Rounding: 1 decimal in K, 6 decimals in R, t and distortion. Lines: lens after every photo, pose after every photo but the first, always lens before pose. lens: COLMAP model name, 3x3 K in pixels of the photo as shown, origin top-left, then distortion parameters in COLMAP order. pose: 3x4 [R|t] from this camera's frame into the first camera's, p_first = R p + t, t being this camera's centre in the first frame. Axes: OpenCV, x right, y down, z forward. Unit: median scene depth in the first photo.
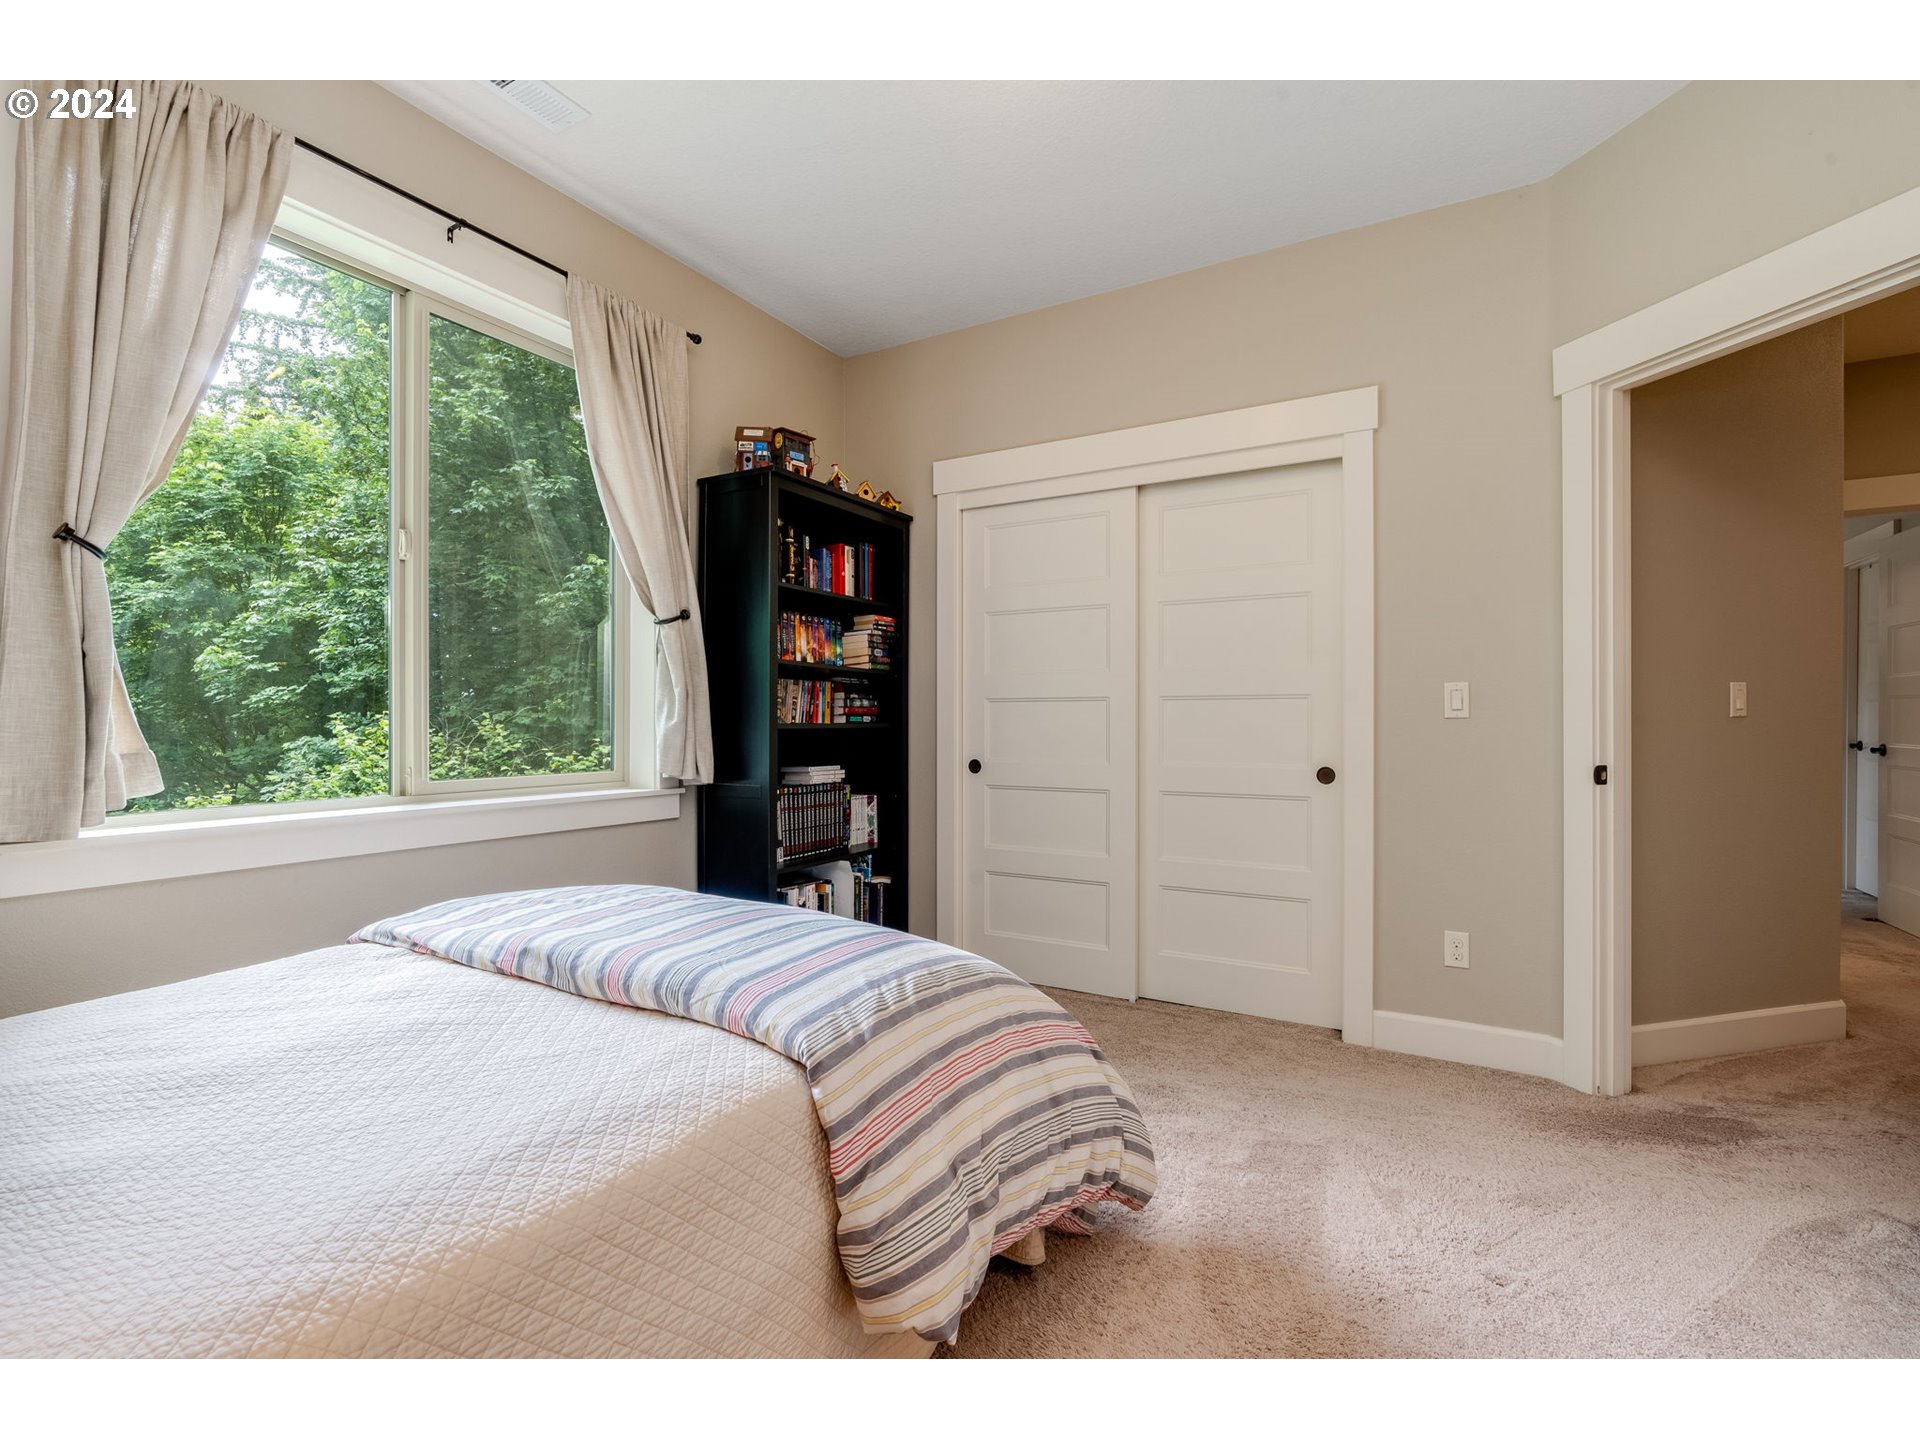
lens RADIAL K [[868.5, 0, 963.2], [0, 868.5, 713.4], [0, 0, 1]] dist [-0.002106, -0.000066]
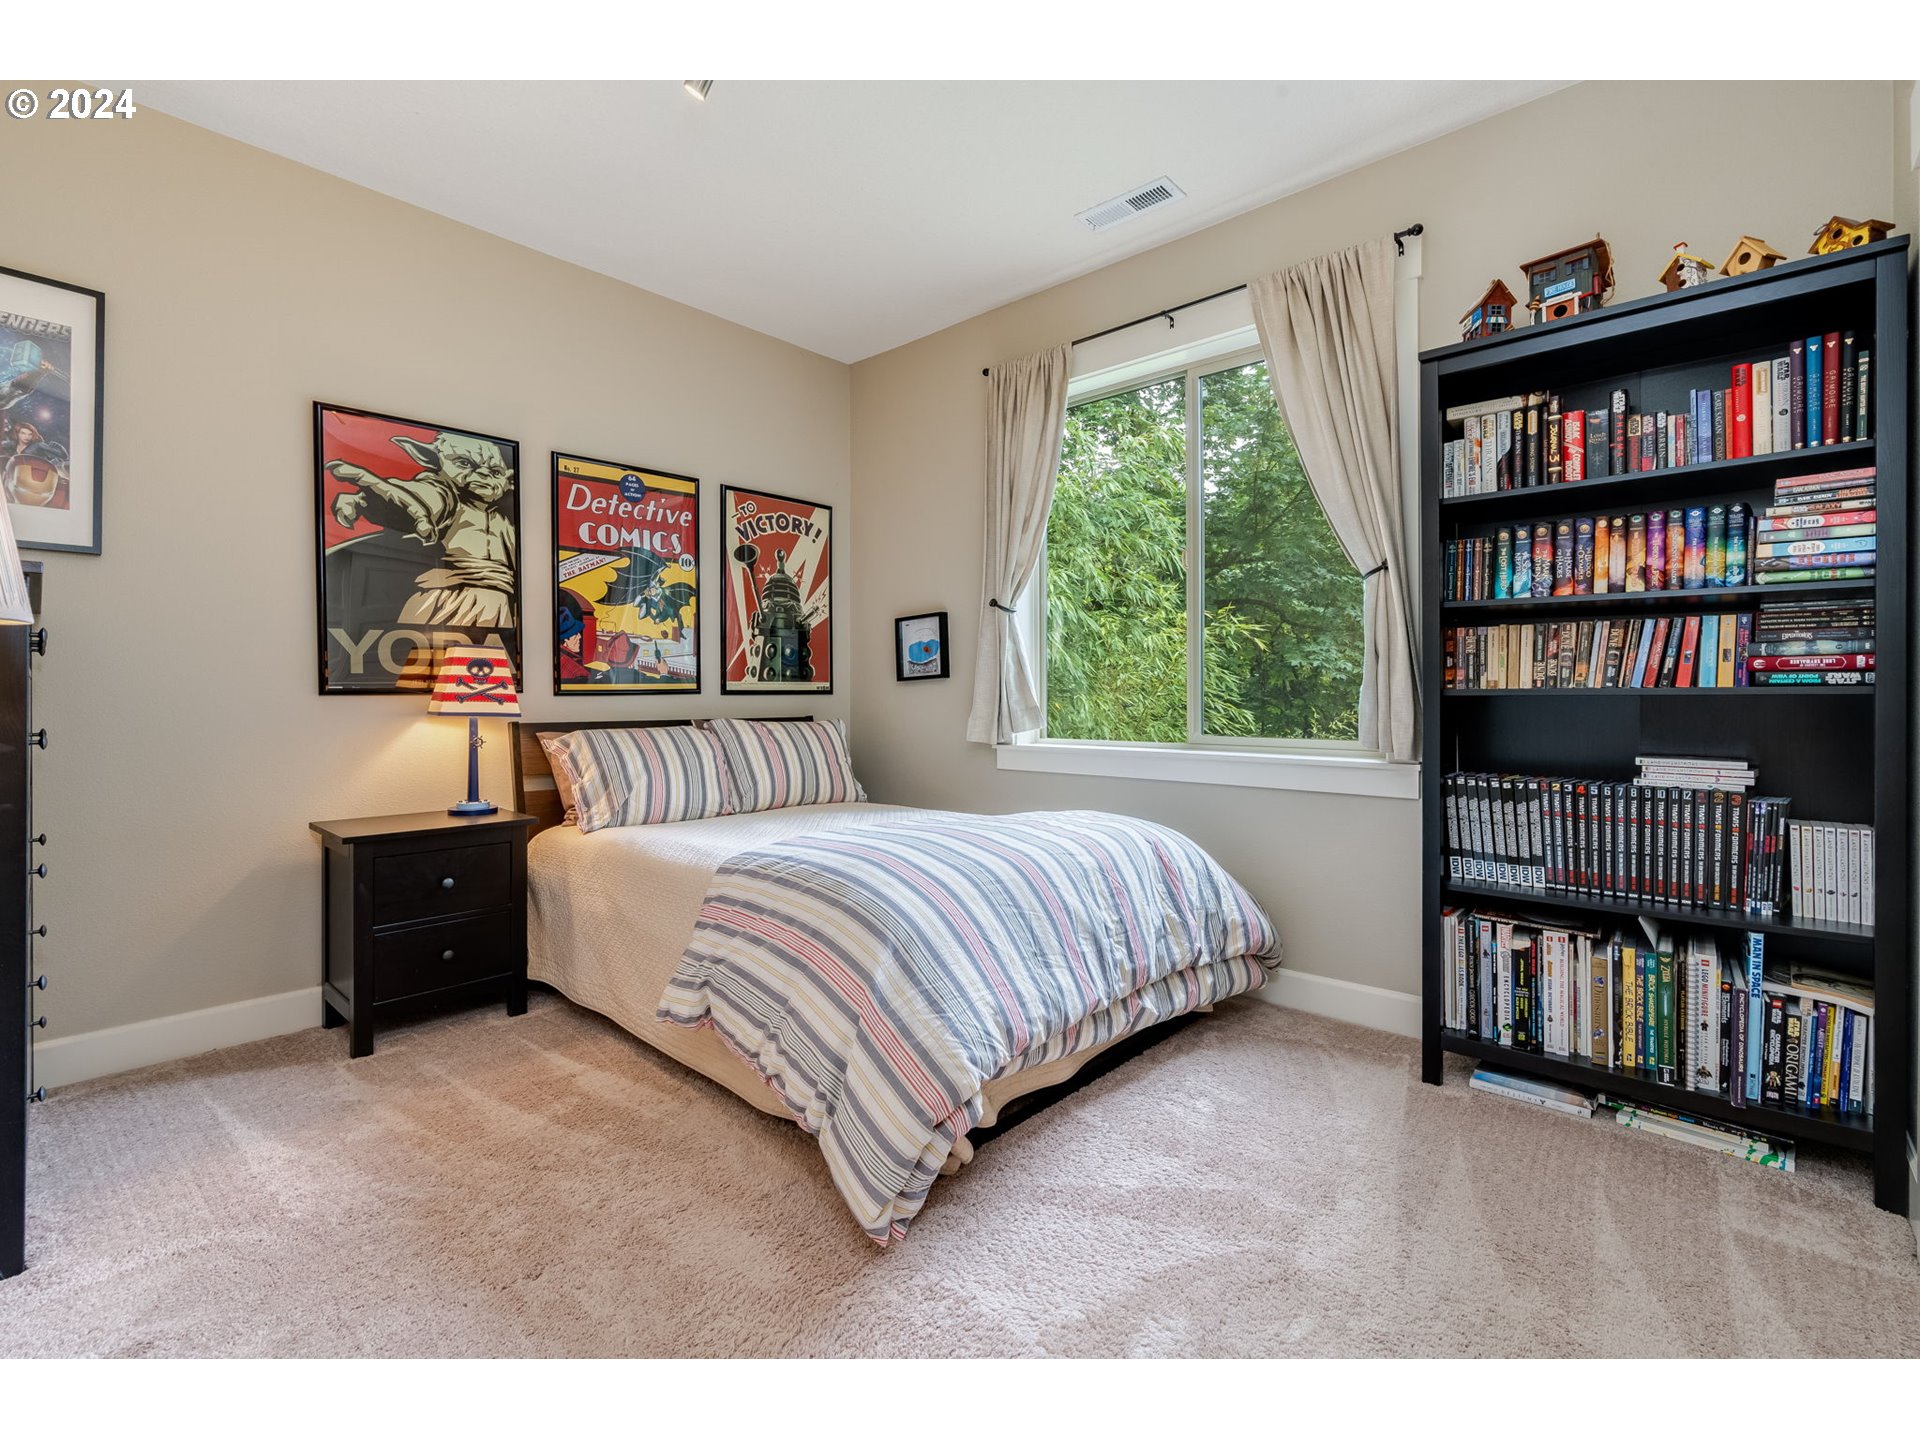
lens RADIAL K [[868.5, 0, 963.2], [0, 868.5, 713.4], [0, 0, 1]] dist [-0.002106, -0.000066]
pose [[-0.206132, 0.010123, -0.978472, 0.520158], [0.001566, 0.999949, 0.010015, 0.022609], [0.978523, 0.000532, -0.206137, 0.635862]]
